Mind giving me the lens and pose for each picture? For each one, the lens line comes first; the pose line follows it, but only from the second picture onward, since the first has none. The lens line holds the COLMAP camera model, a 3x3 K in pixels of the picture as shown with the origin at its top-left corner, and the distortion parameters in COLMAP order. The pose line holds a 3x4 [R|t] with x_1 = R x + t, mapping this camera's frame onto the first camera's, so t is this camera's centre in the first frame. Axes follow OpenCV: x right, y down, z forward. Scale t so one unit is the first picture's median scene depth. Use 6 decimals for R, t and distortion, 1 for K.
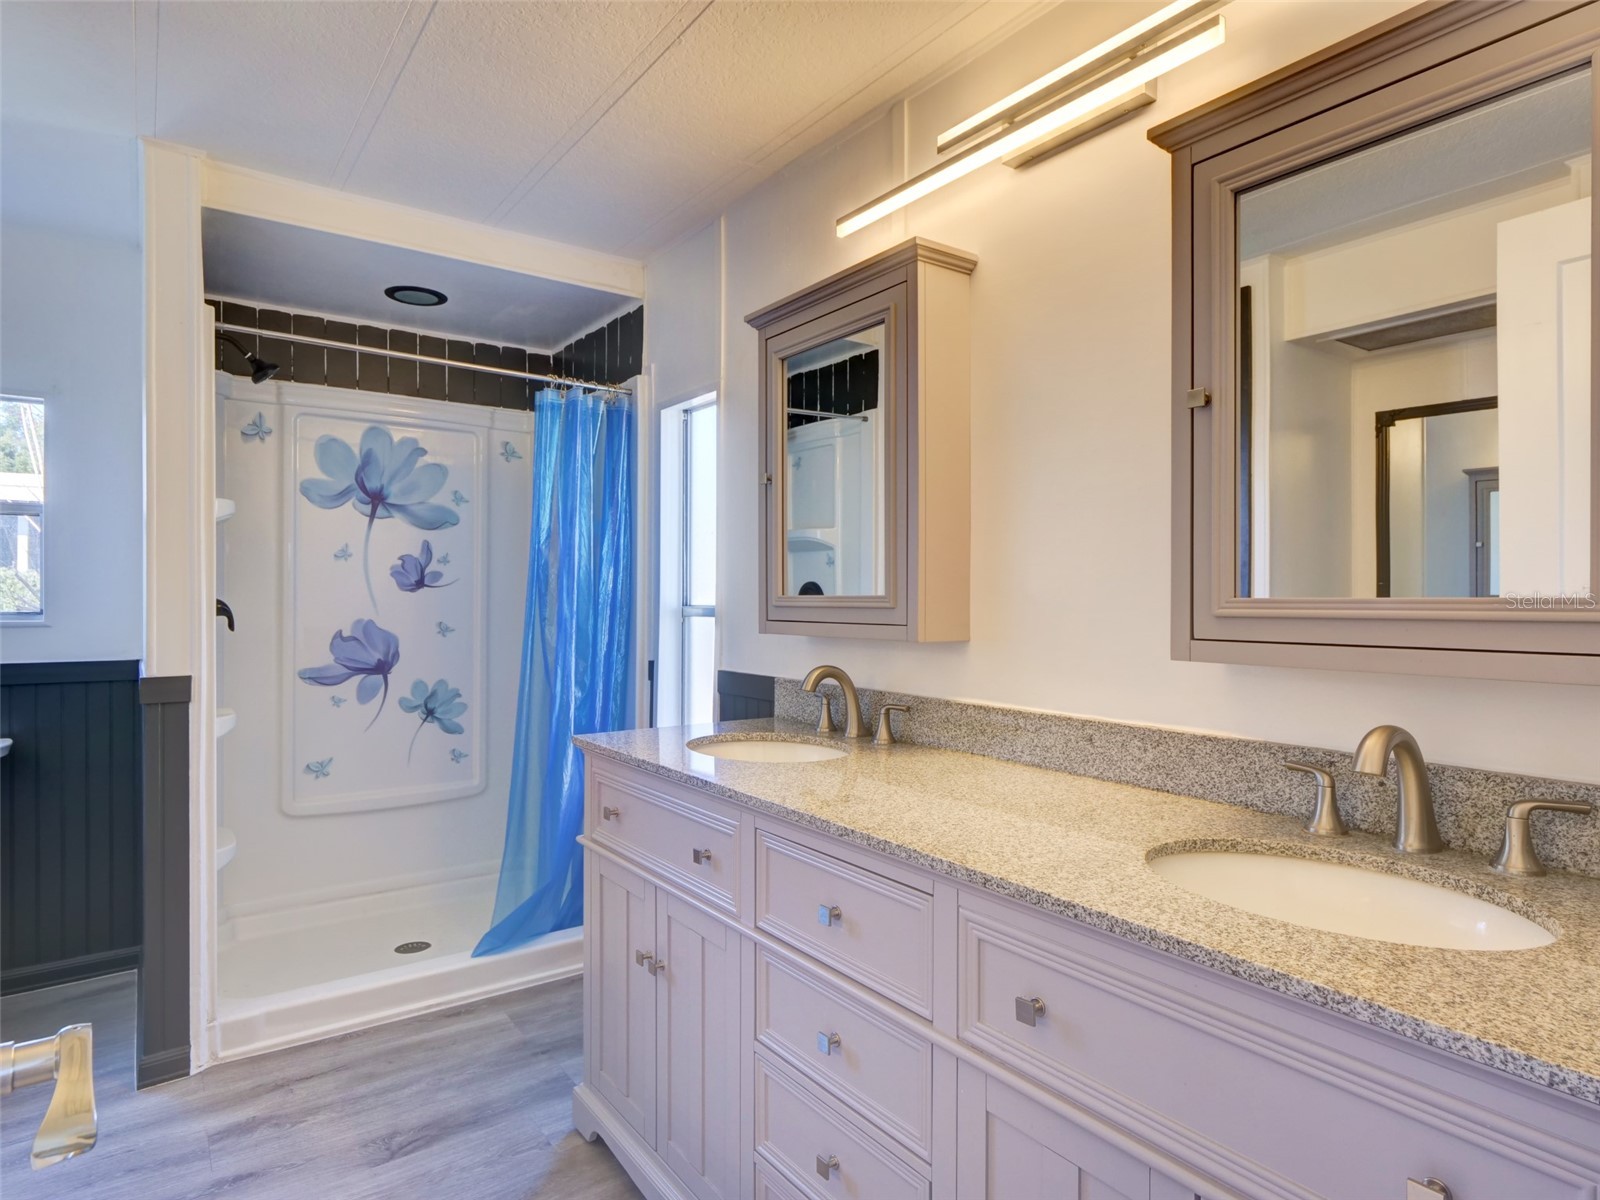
lens RADIAL K [[911.5, 0, 803.2], [0, 911.5, 599.0], [0, 0, 1]] dist [-0.002367, 0.000379]
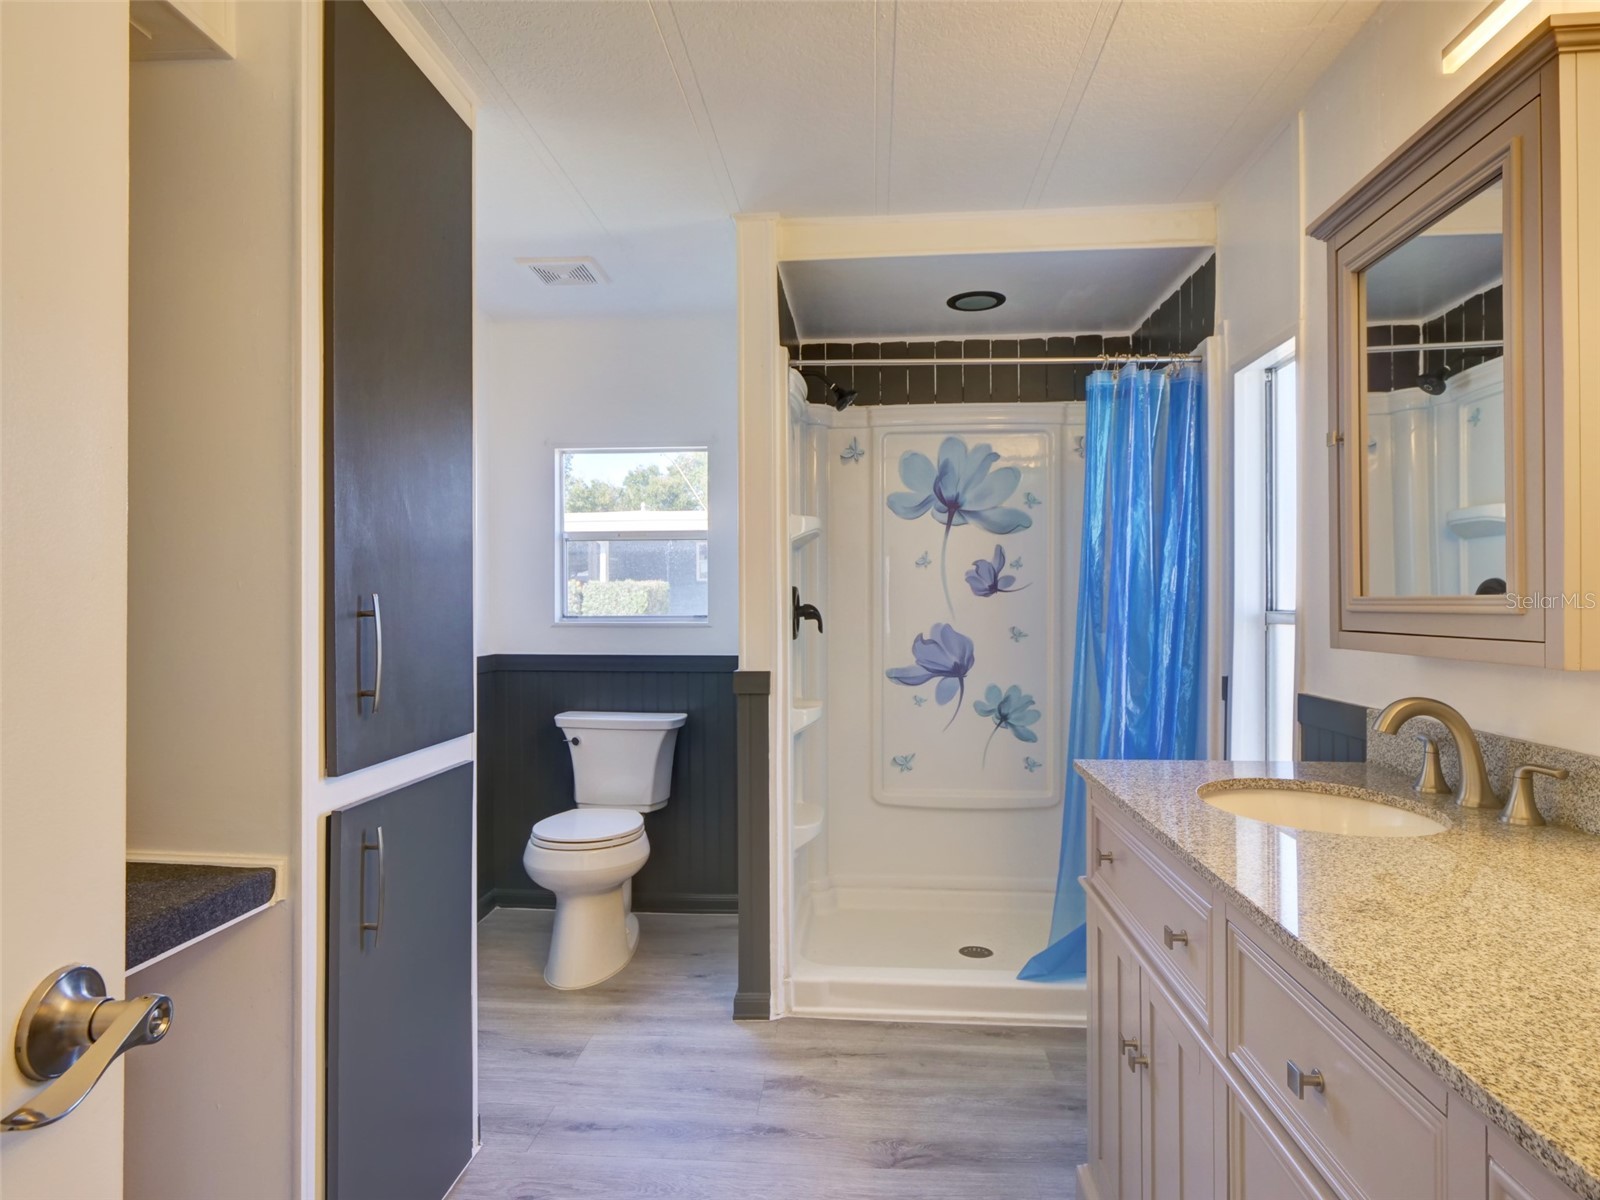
lens RADIAL K [[911.5, 0, 797.8], [0, 911.5, 599.6], [0, 0, 1]] dist [-0.002367, 0.000379]
pose [[0.758070, -0.007224, -0.652133, 0.090430], [0.004299, 0.999972, -0.006080, 0.000822], [0.652159, 0.001805, 0.758080, 0.130300]]
